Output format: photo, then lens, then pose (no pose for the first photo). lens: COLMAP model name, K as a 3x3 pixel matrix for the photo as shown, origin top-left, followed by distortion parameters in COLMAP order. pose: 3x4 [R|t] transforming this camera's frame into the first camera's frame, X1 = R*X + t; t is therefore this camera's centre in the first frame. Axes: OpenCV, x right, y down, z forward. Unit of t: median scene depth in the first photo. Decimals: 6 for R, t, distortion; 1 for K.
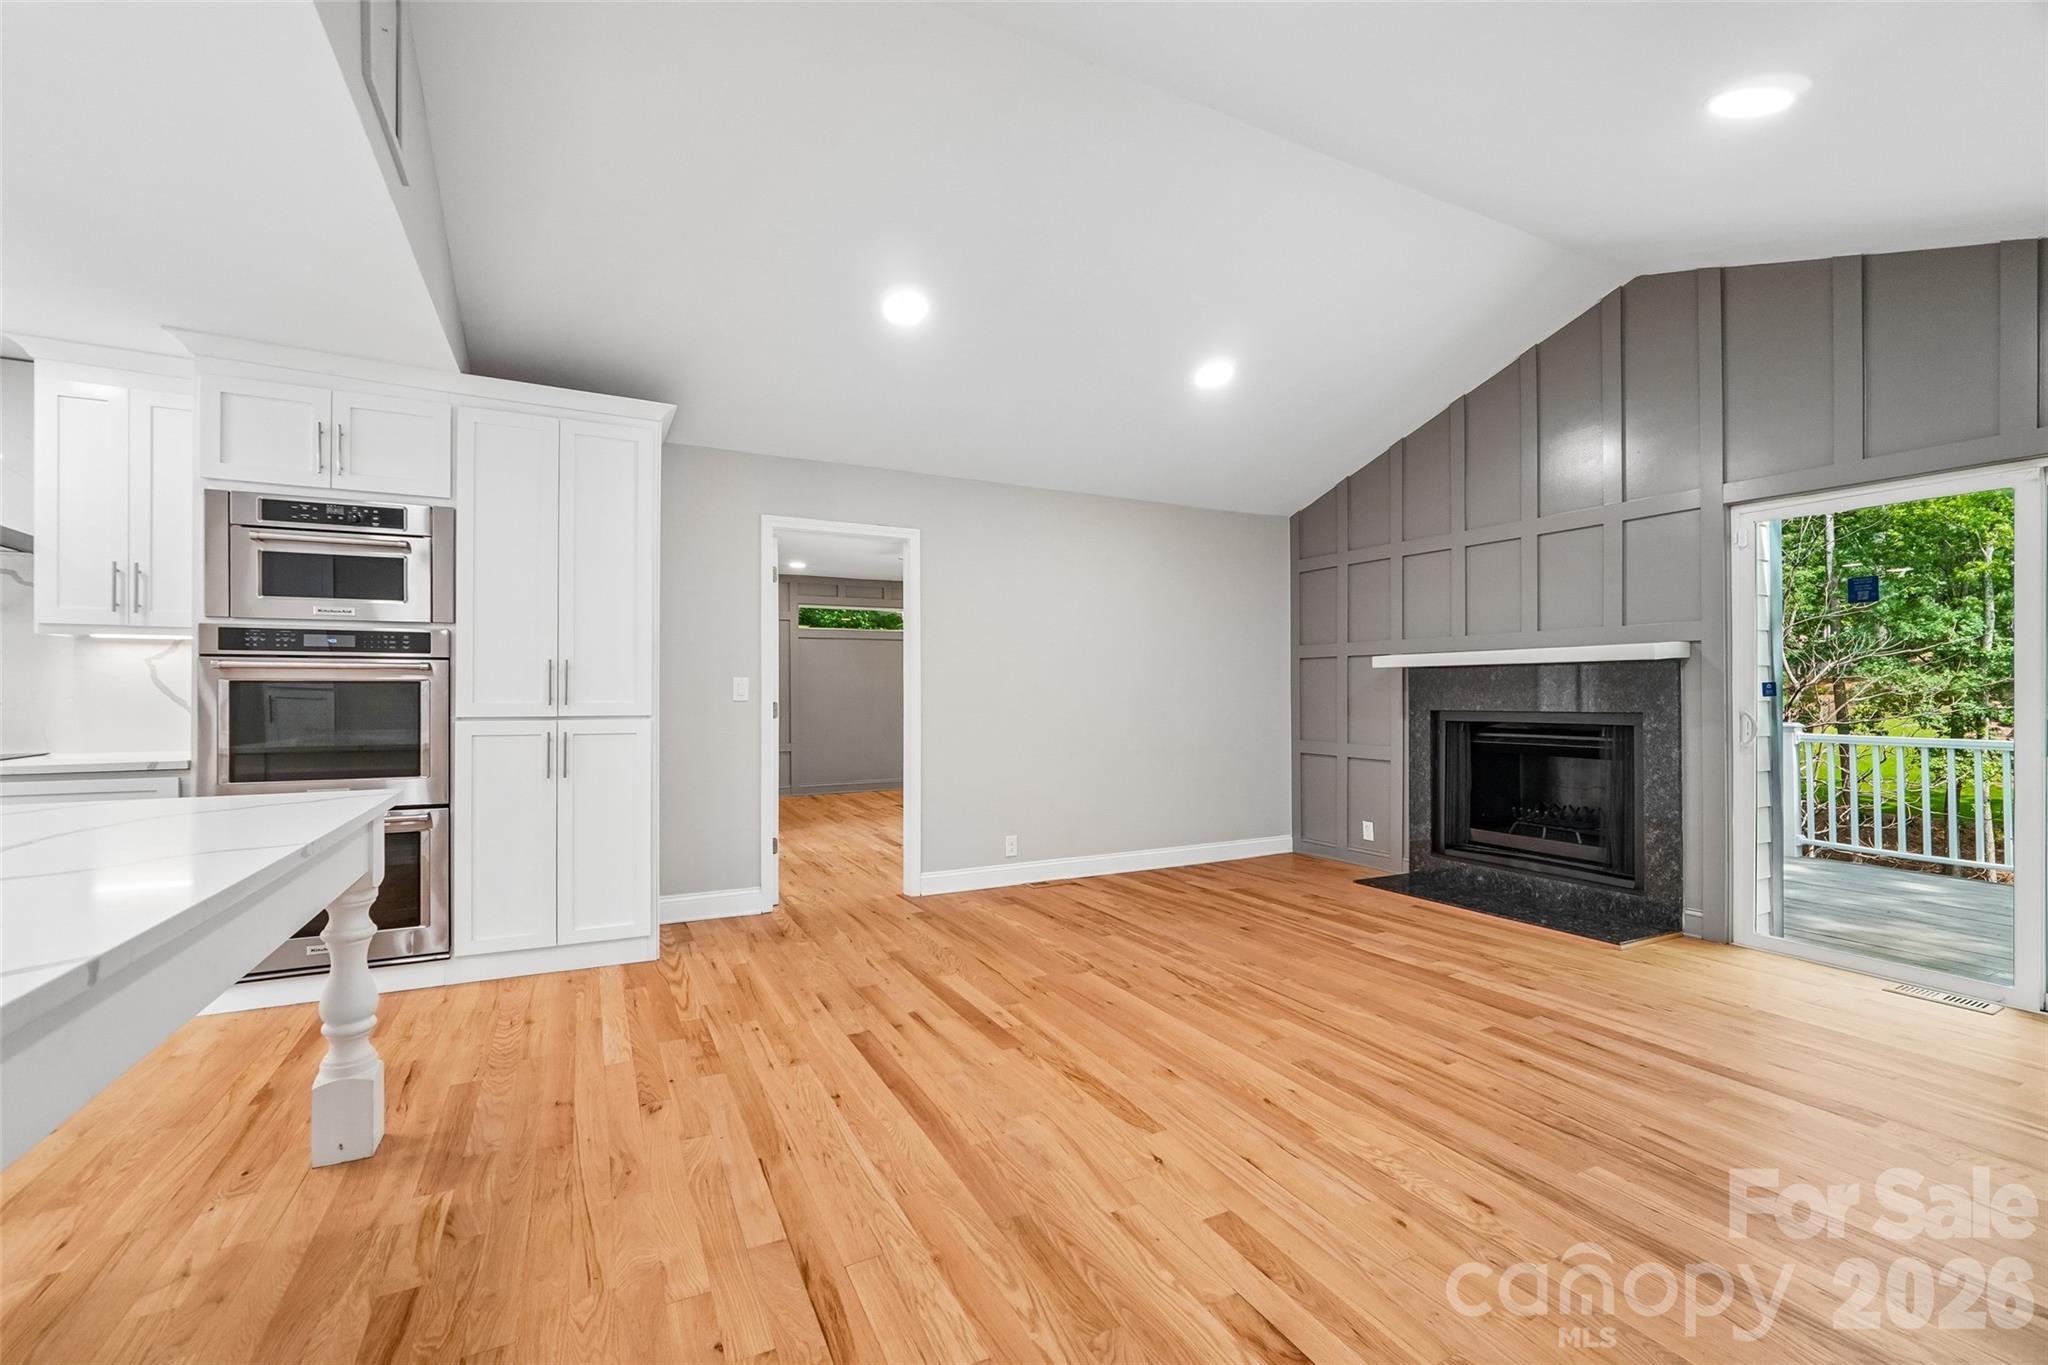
lens RADIAL K [[863.5, 0, 1026.5], [0, 863.5, 692.6], [0, 0, 1]] dist [-0.017355, 0.006459]
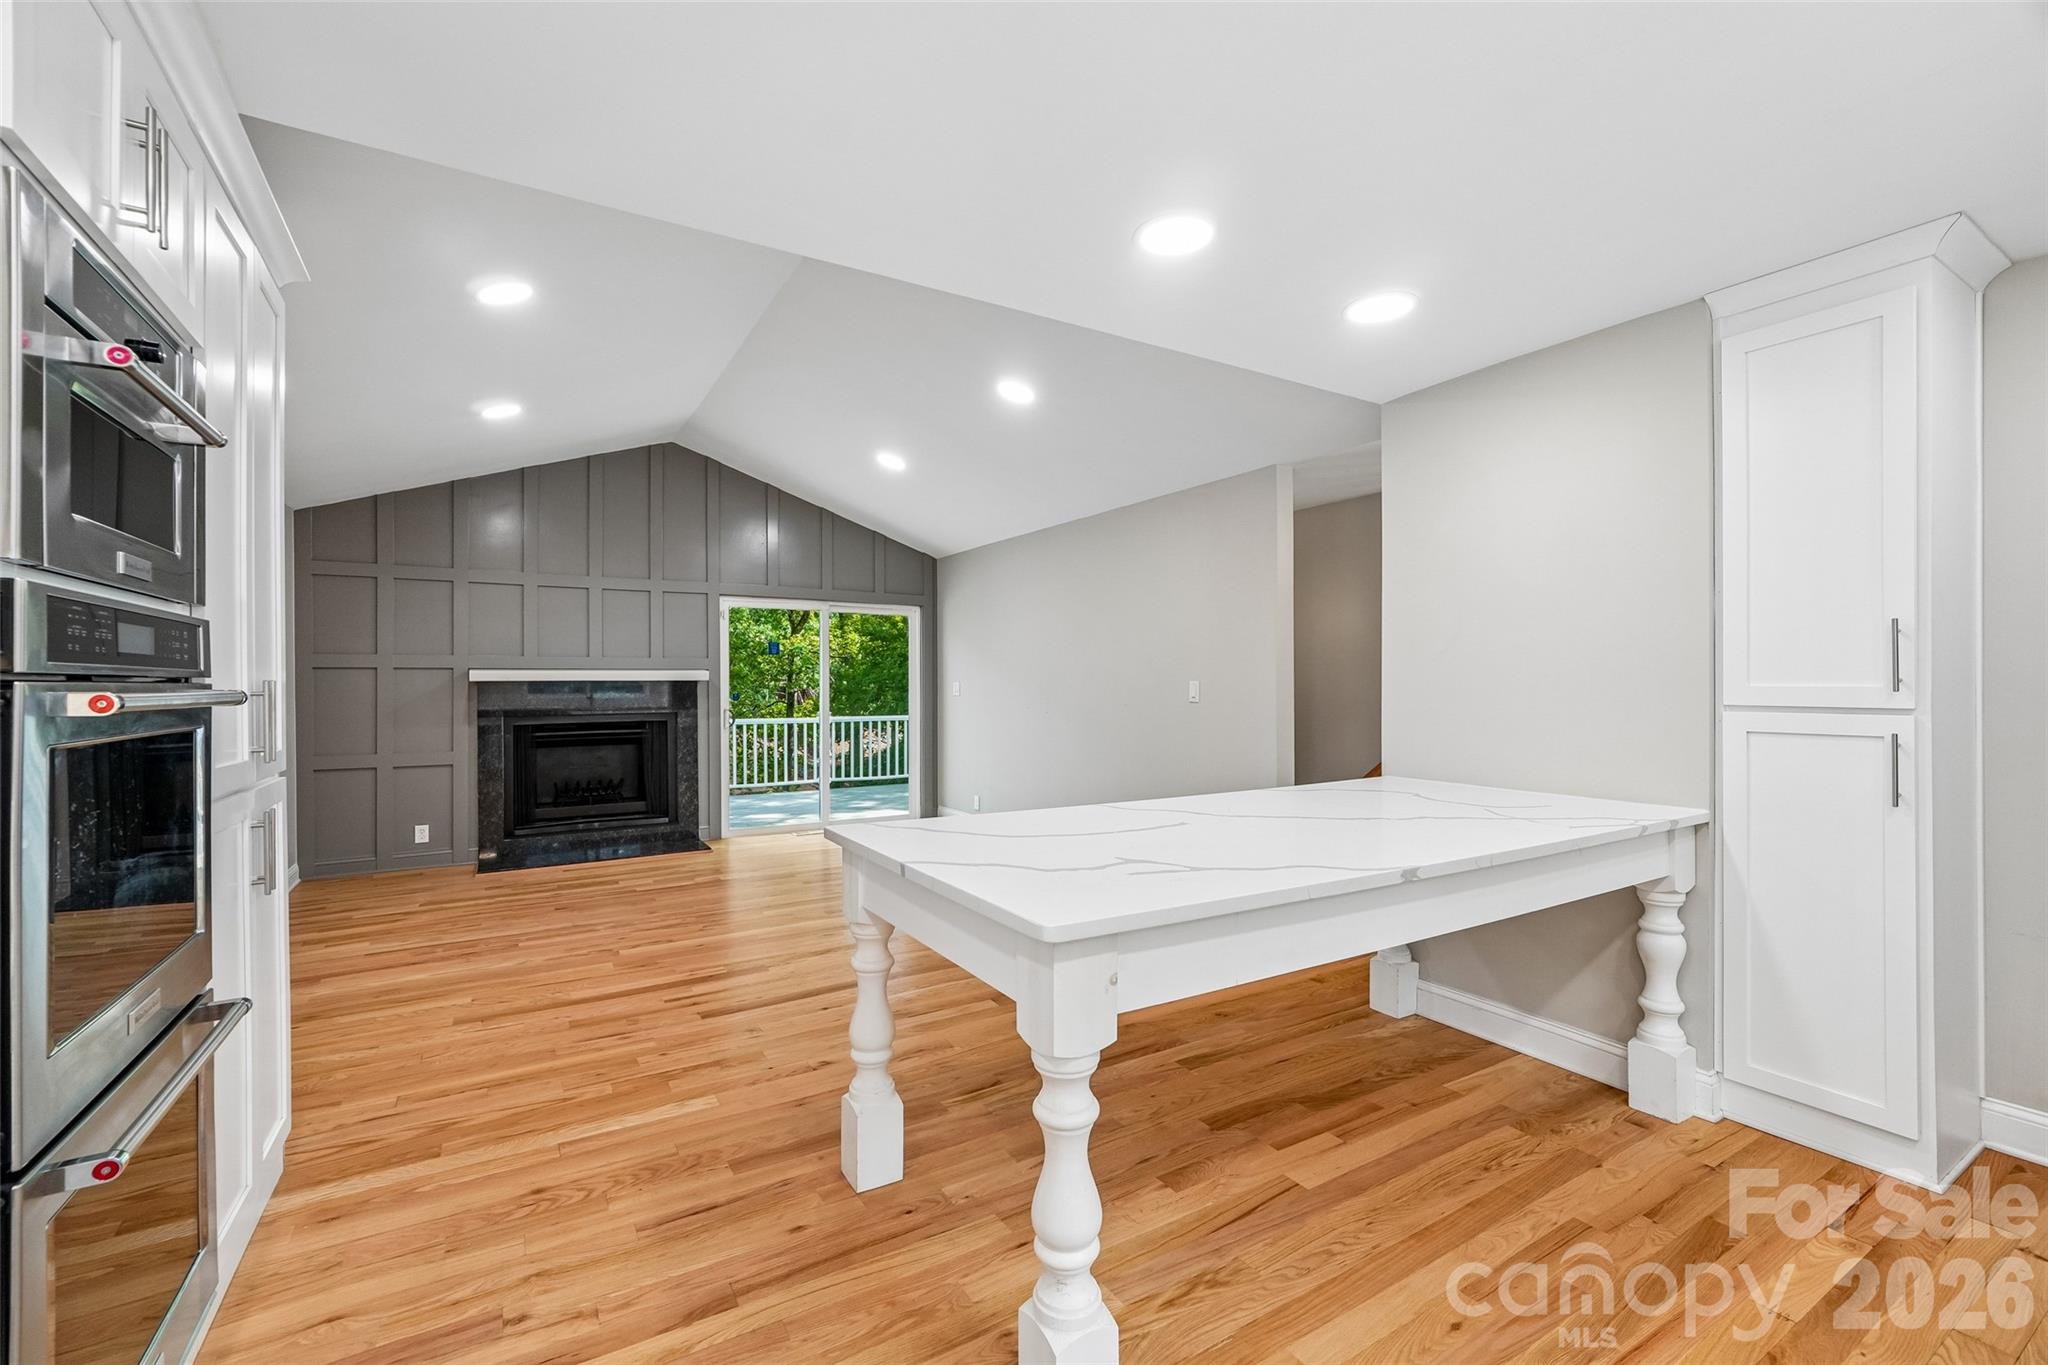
lens RADIAL K [[863.5, 0, 1021.2], [0, 863.5, 683.7], [0, 0, 1]] dist [-0.017355, 0.006459]
pose [[-0.072869, -0.000016, 0.997342, -1.148143], [0.004976, 0.999988, 0.000380, -0.033540], [-0.997329, 0.004990, -0.072868, 0.558358]]
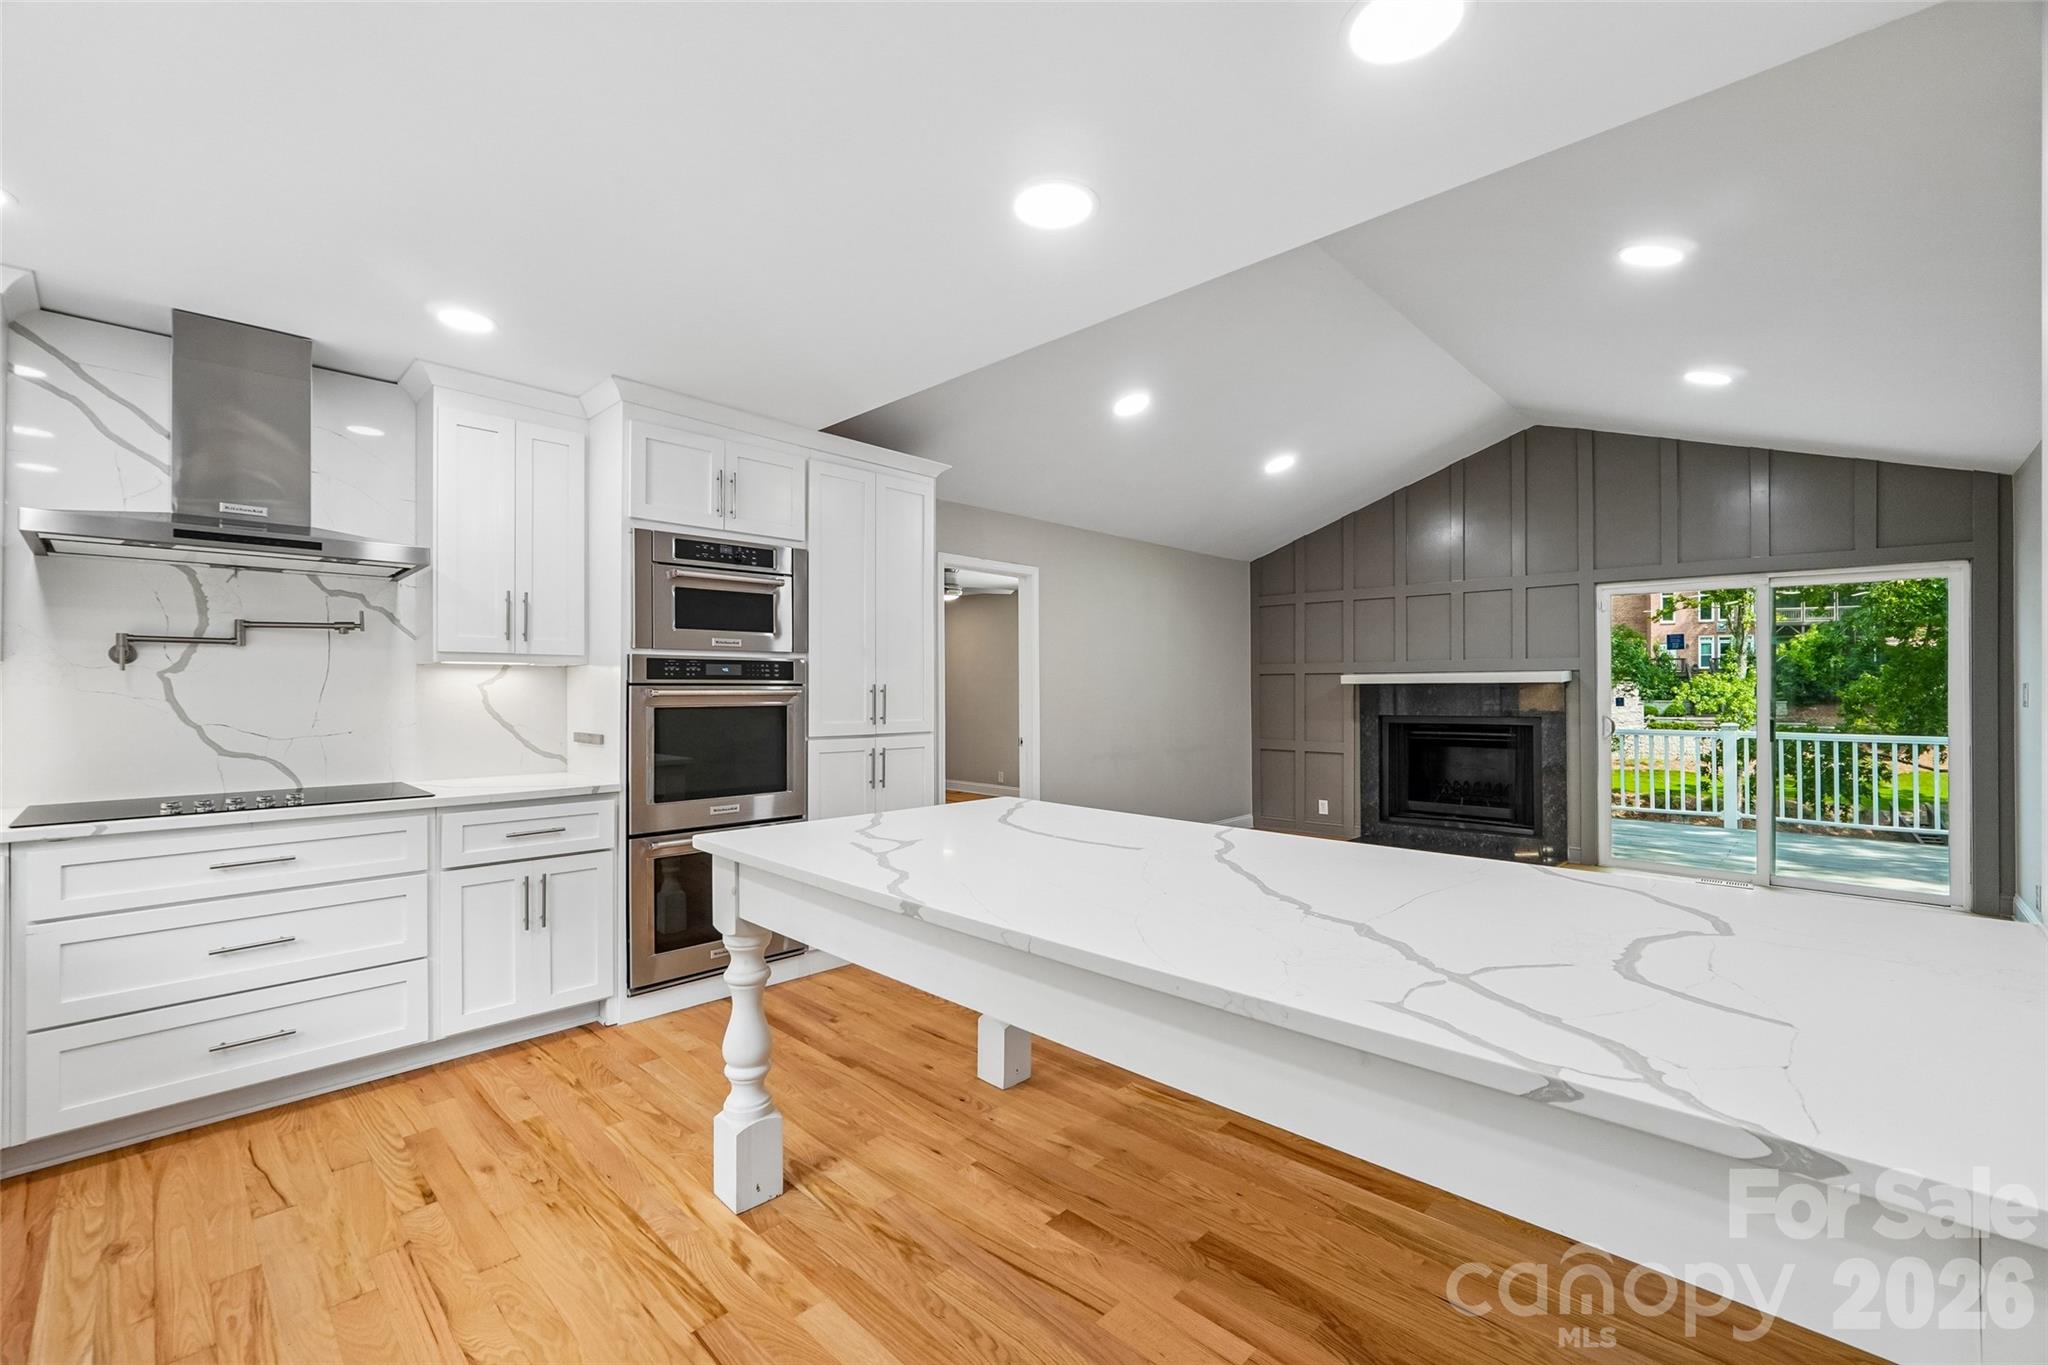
lens RADIAL K [[863.5, 0, 1031.1], [0, 863.5, 685.3], [0, 0, 1]] dist [-0.017355, 0.006459]
pose [[0.944768, -0.000259, 0.327739, -0.738310], [0.002249, 0.999981, -0.005694, -0.030591], [-0.327731, 0.006116, 0.944751, -0.153042]]
